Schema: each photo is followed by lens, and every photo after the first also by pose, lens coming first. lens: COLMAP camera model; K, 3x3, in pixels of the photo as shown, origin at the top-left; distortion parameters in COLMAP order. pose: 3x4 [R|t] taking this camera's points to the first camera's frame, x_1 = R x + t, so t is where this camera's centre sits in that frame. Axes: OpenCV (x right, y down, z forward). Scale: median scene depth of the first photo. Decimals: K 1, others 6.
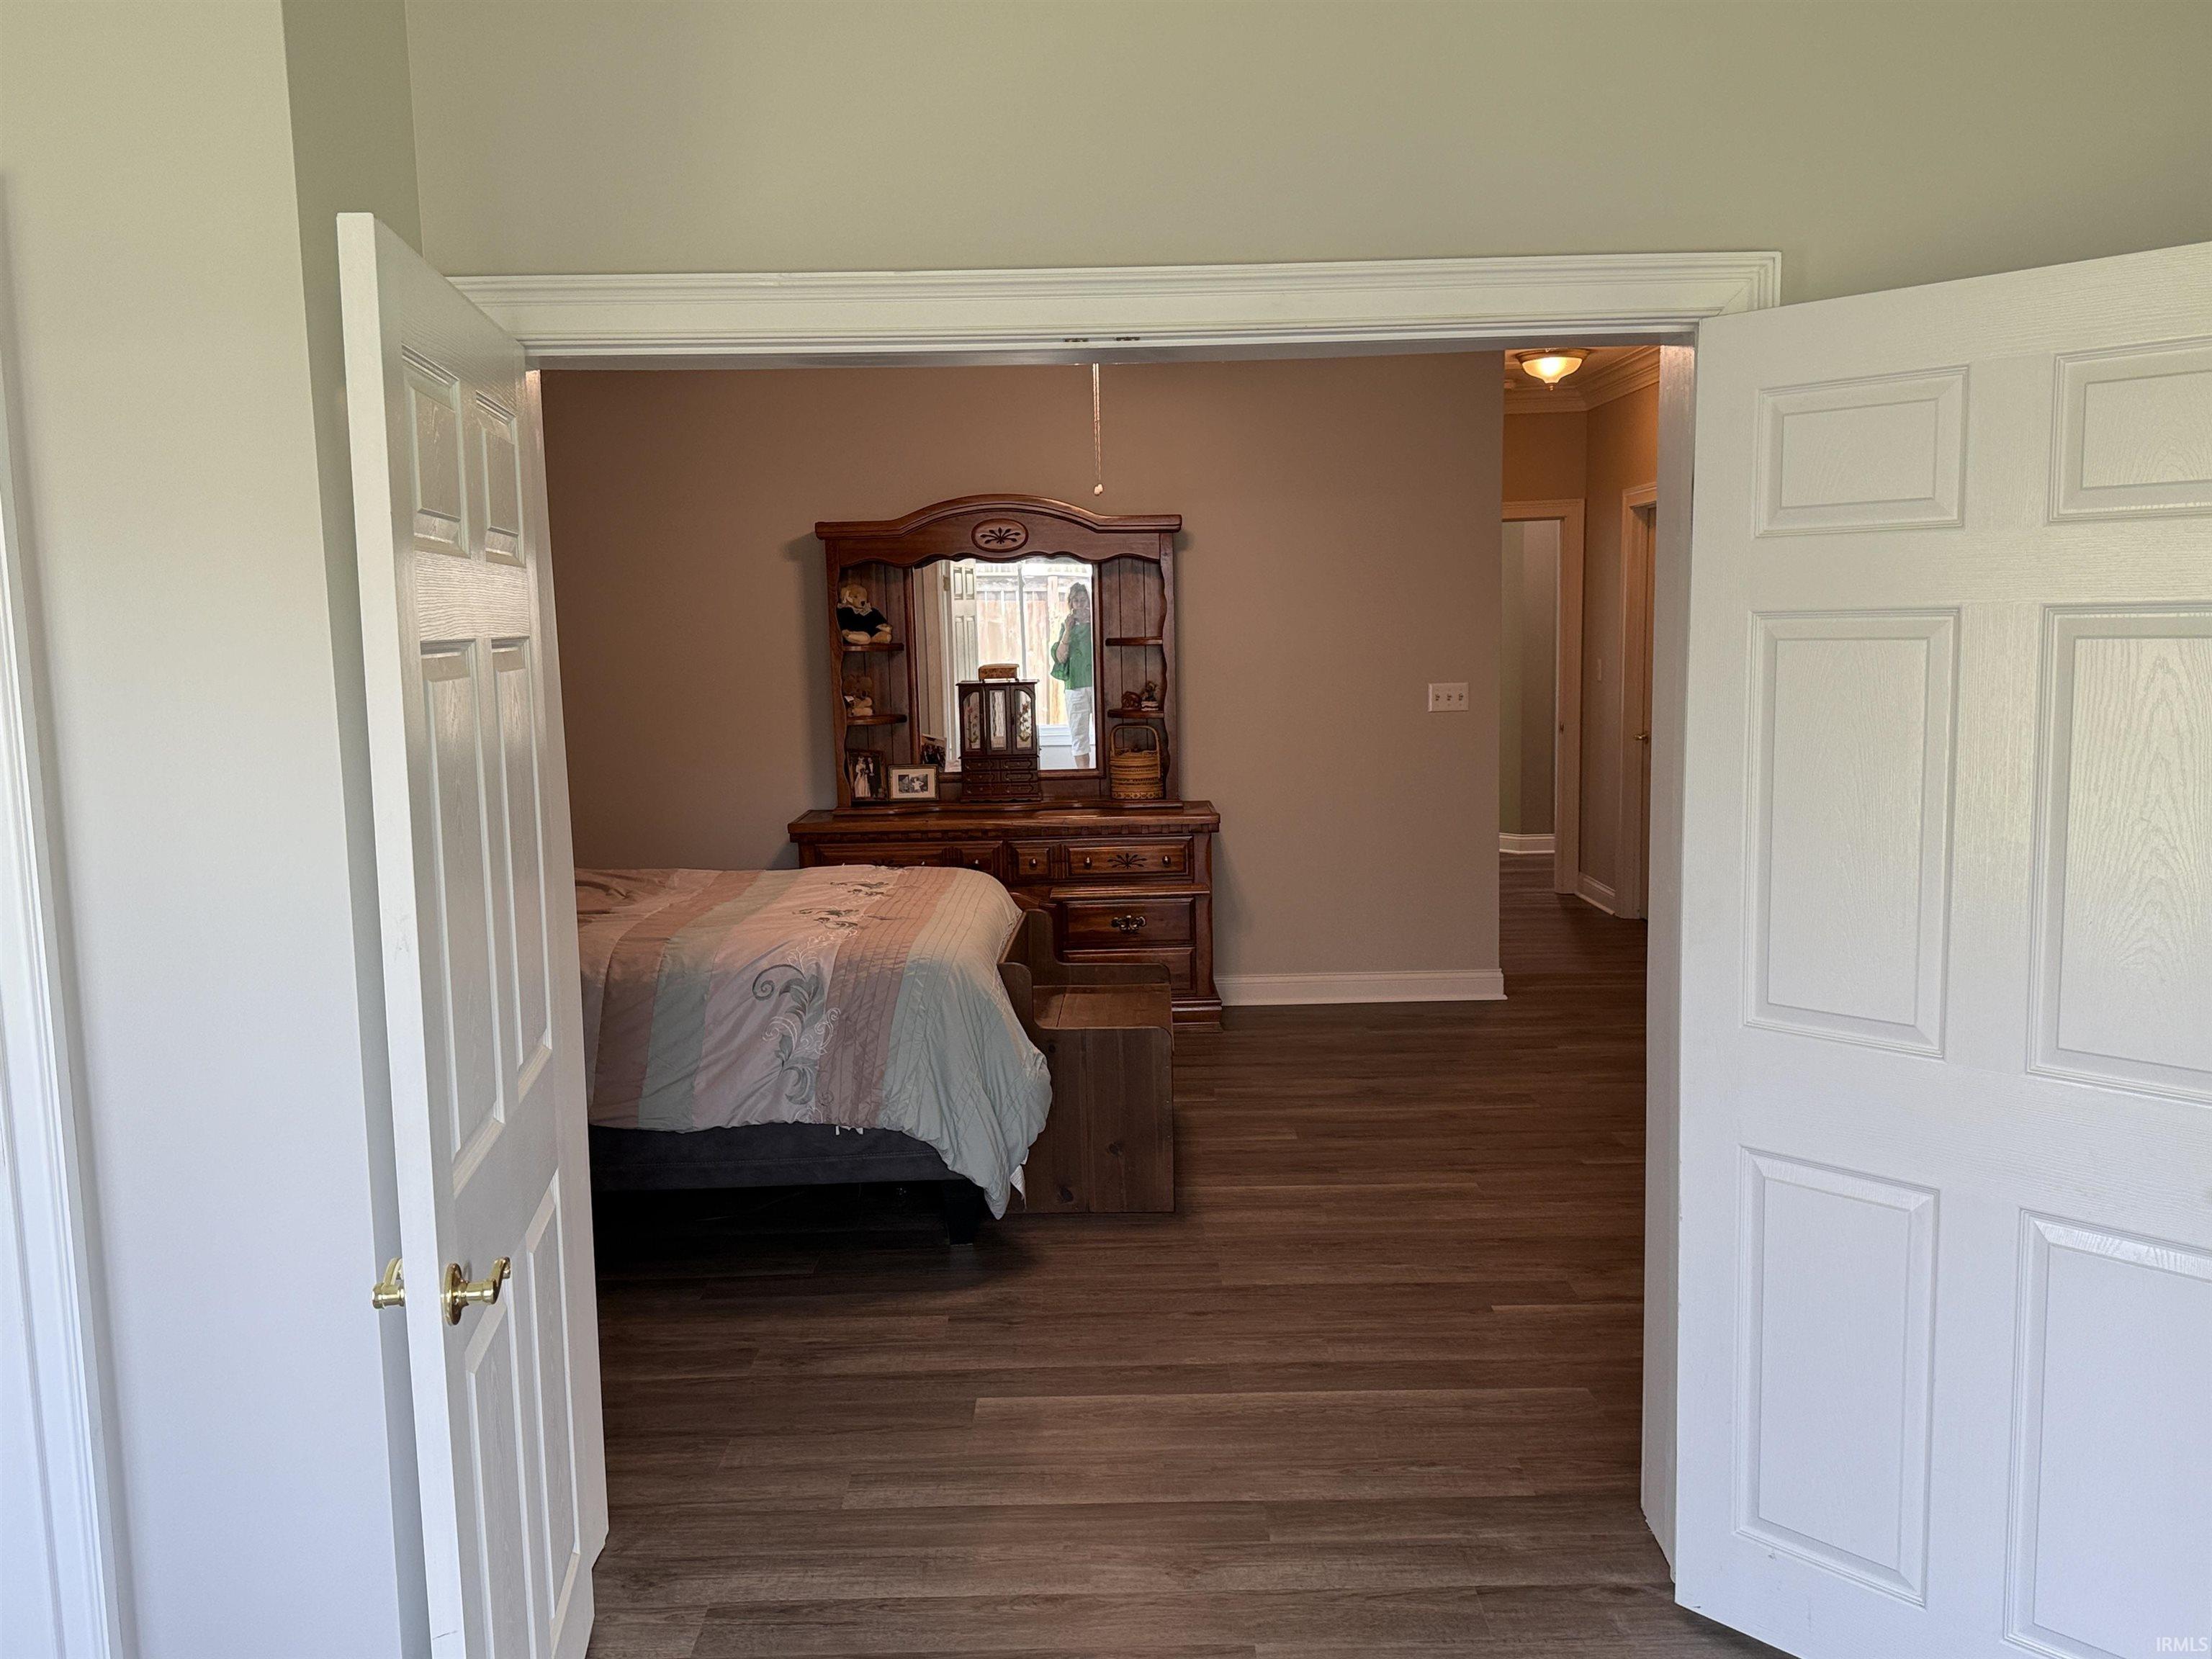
lens RADIAL K [[1763.8, 0, 1106.0], [0, 1763.8, 829.5], [0, 0, 1]] dist [0.229882, -0.000543]
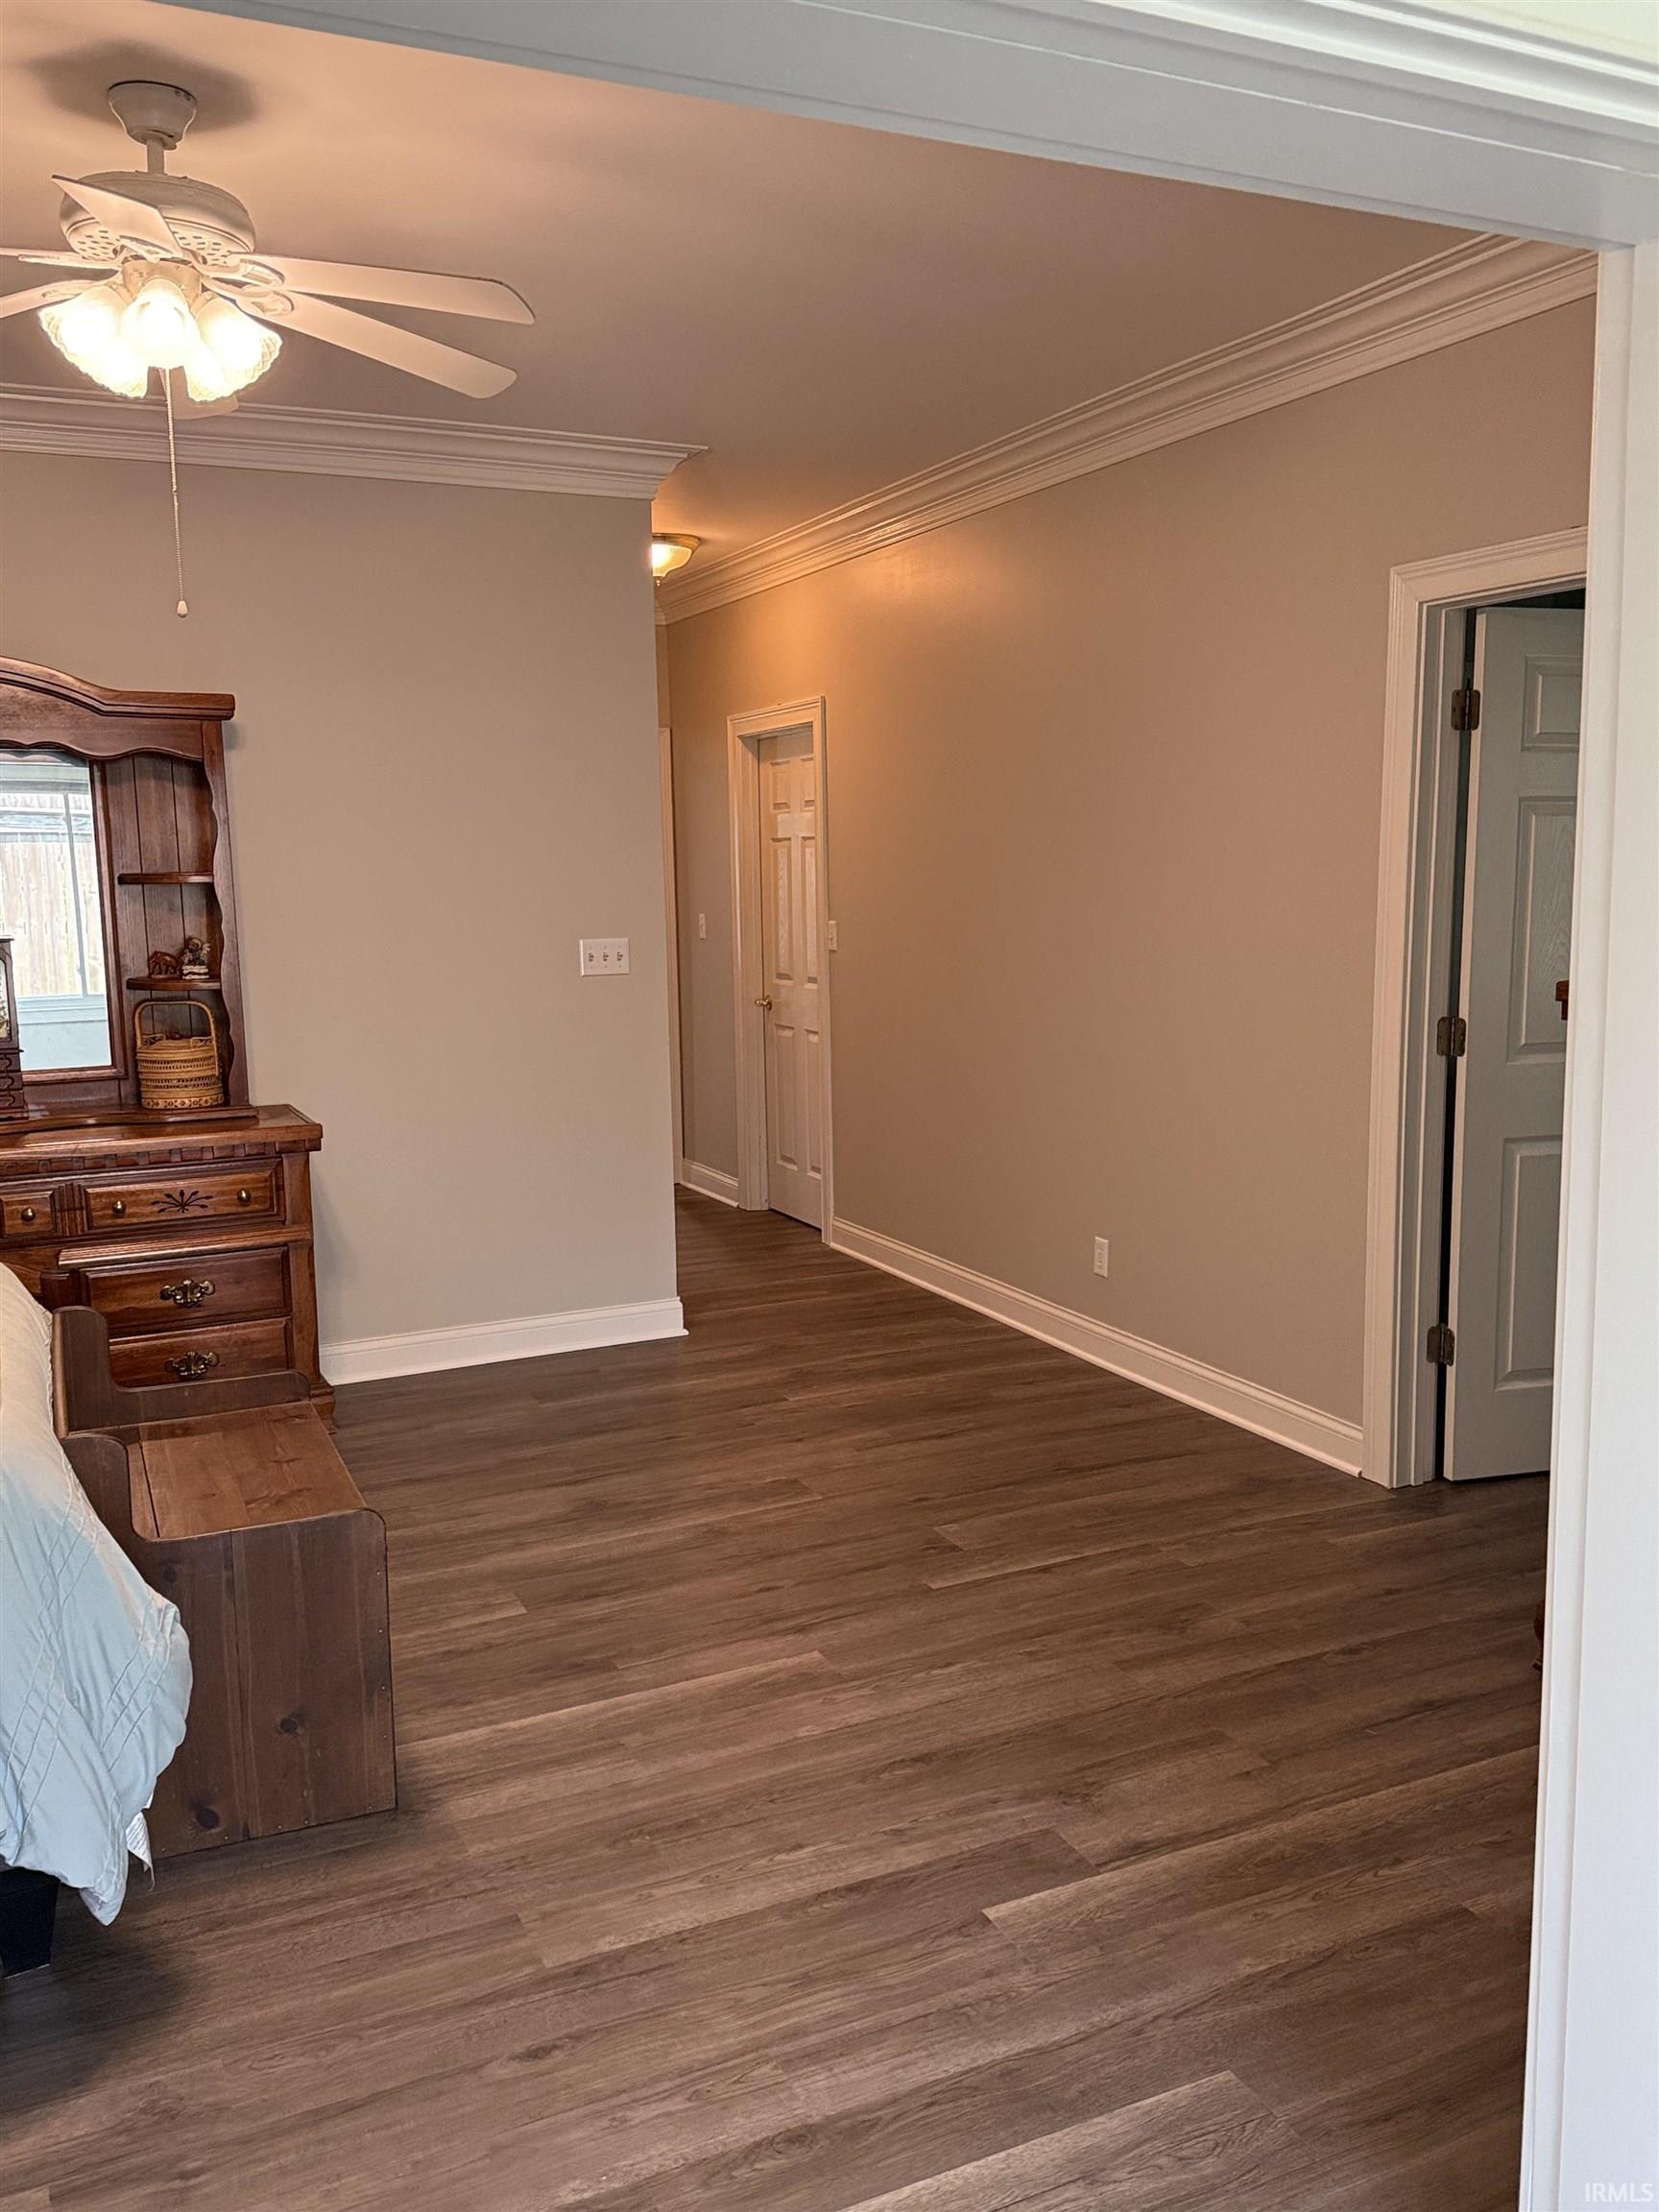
lens RADIAL K [[1789.3, 0, 817.9], [0, 1789.3, 1101.3], [0, 0, 1]] dist [0.164779, -0.287574]
pose [[0.907589, -0.049470, 0.416934, -0.055532], [0.047396, 0.998759, 0.015332, -0.019717], [-0.417175, 0.005846, 0.908807, 0.264065]]
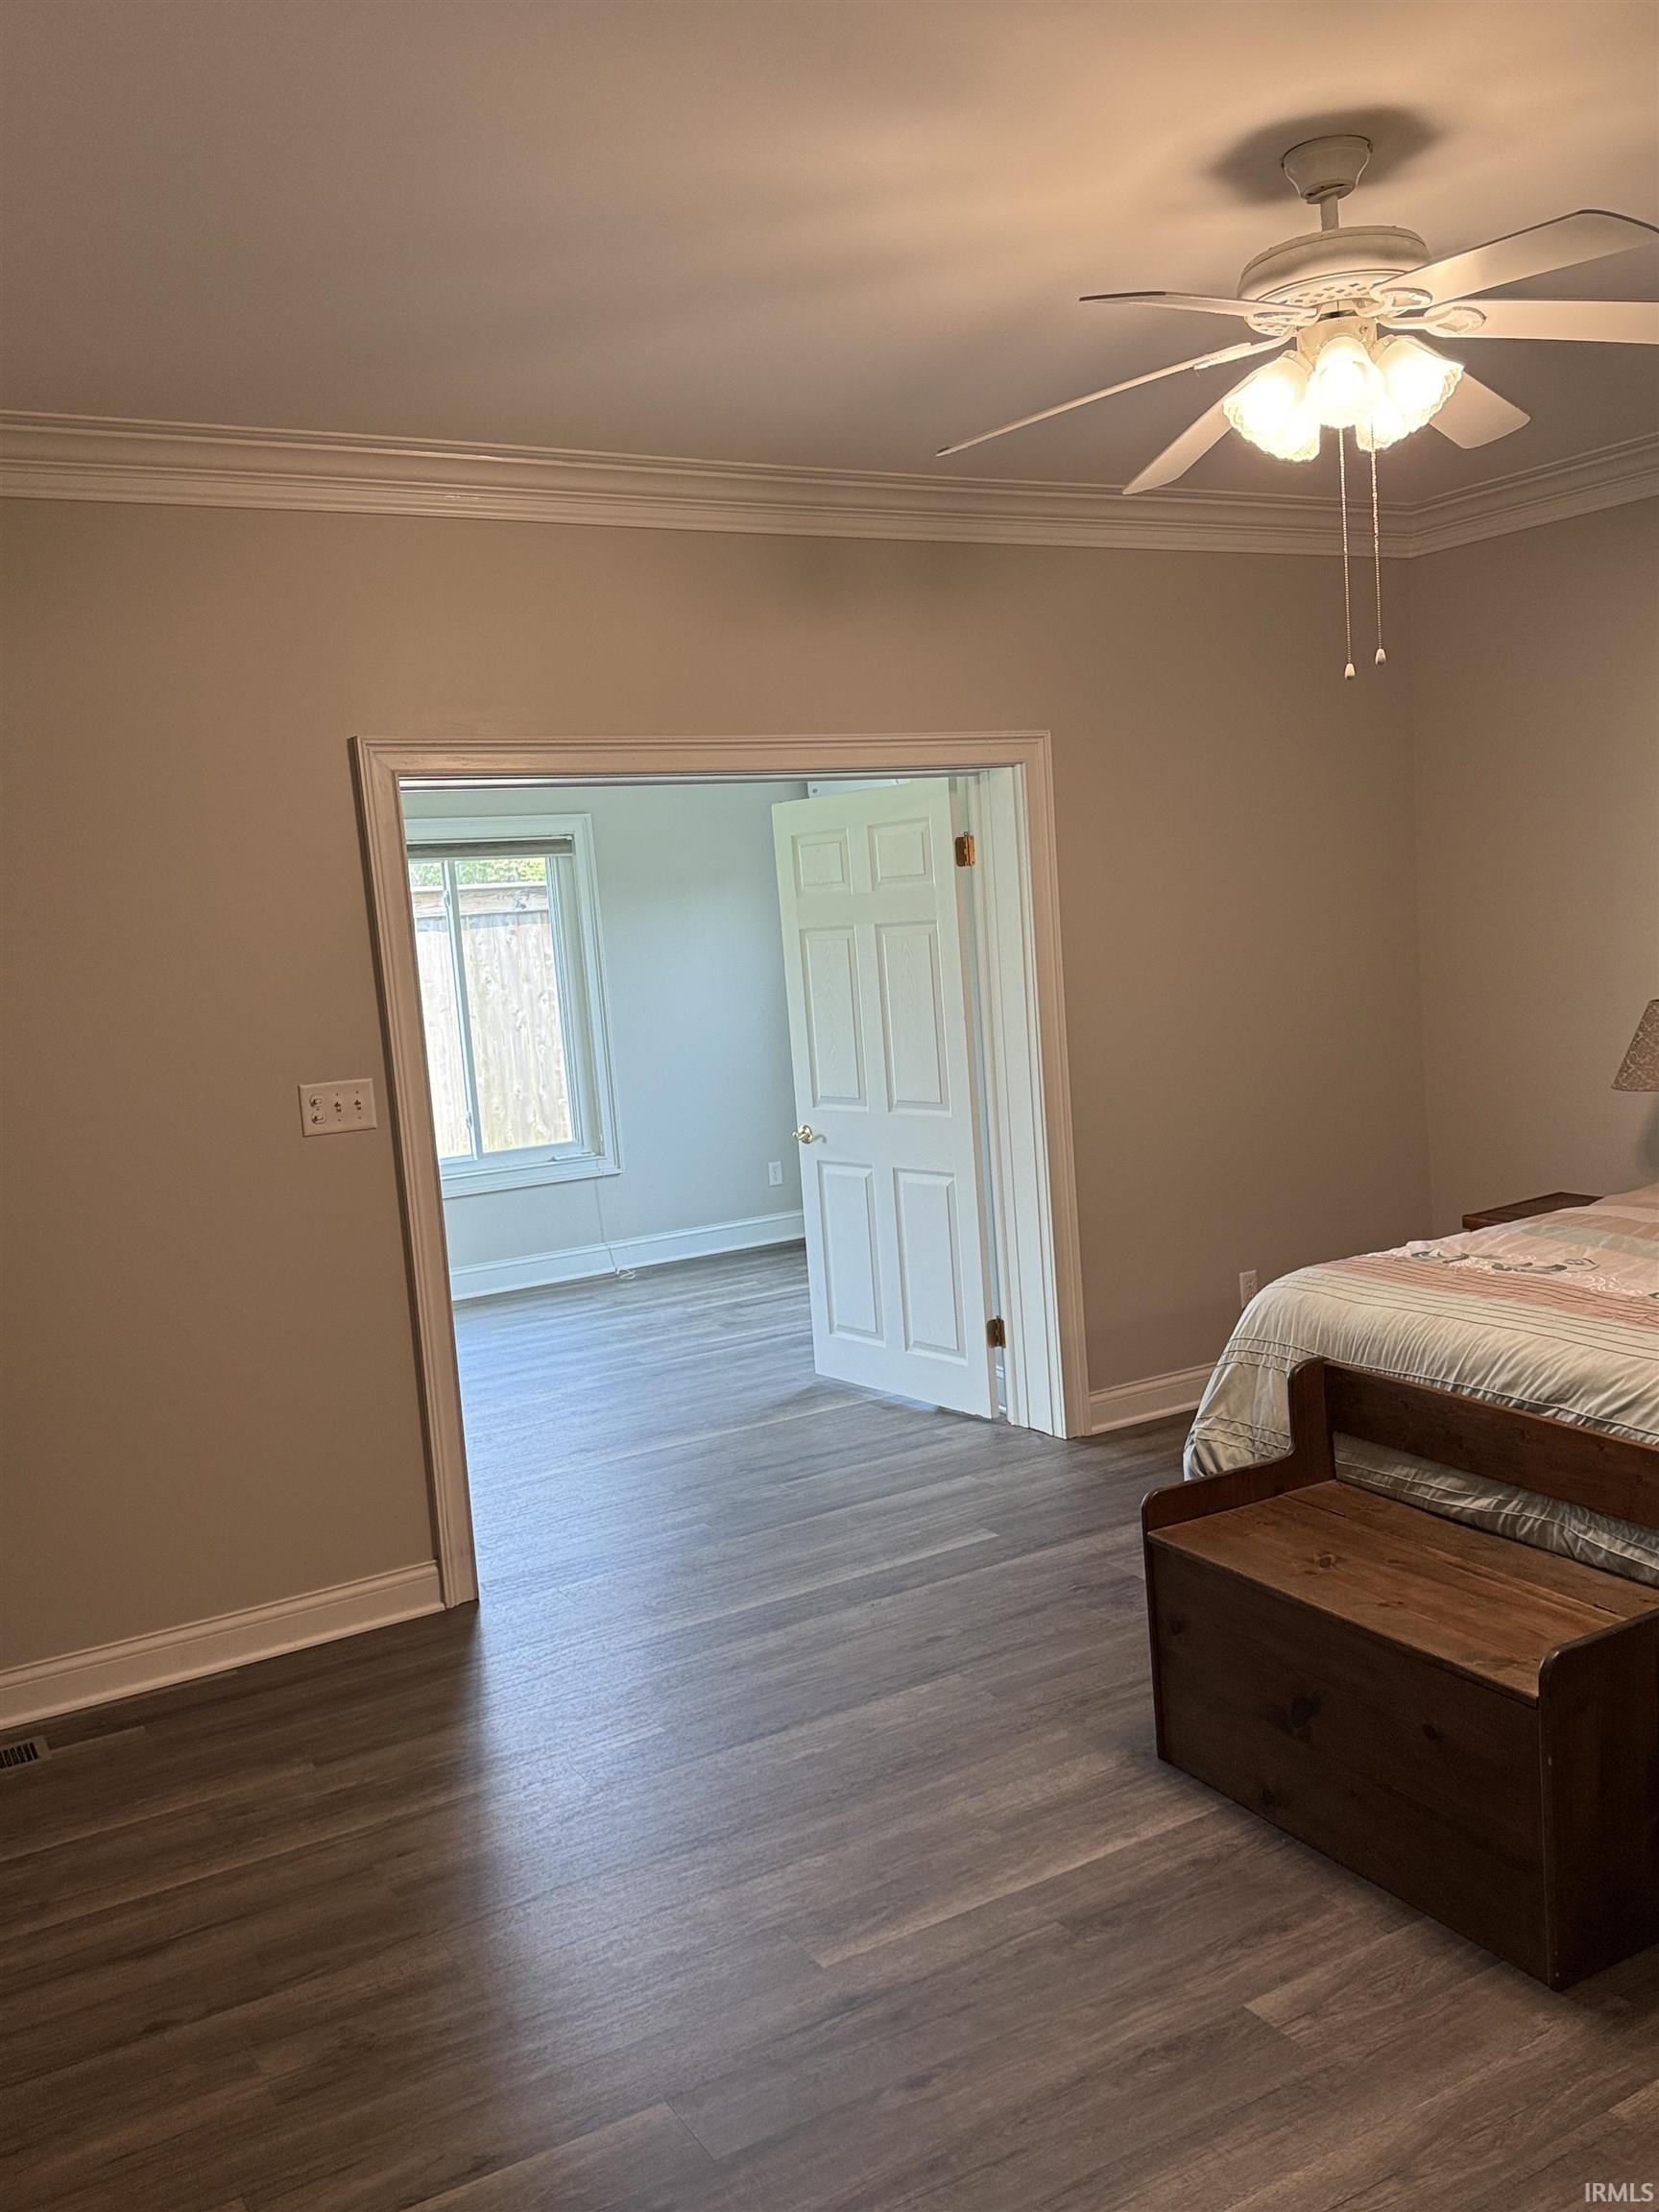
lens RADIAL K [[1801.6, 0, 829.5], [0, 1801.6, 1106.0], [0, 0, 1]] dist [0.018343, -0.060519]
pose [[-0.860916, 0.134465, -0.490655, 0.325453], [0.029655, 0.976063, 0.215459, -0.134747], [0.507882, 0.170941, -0.844296, 1.048056]]
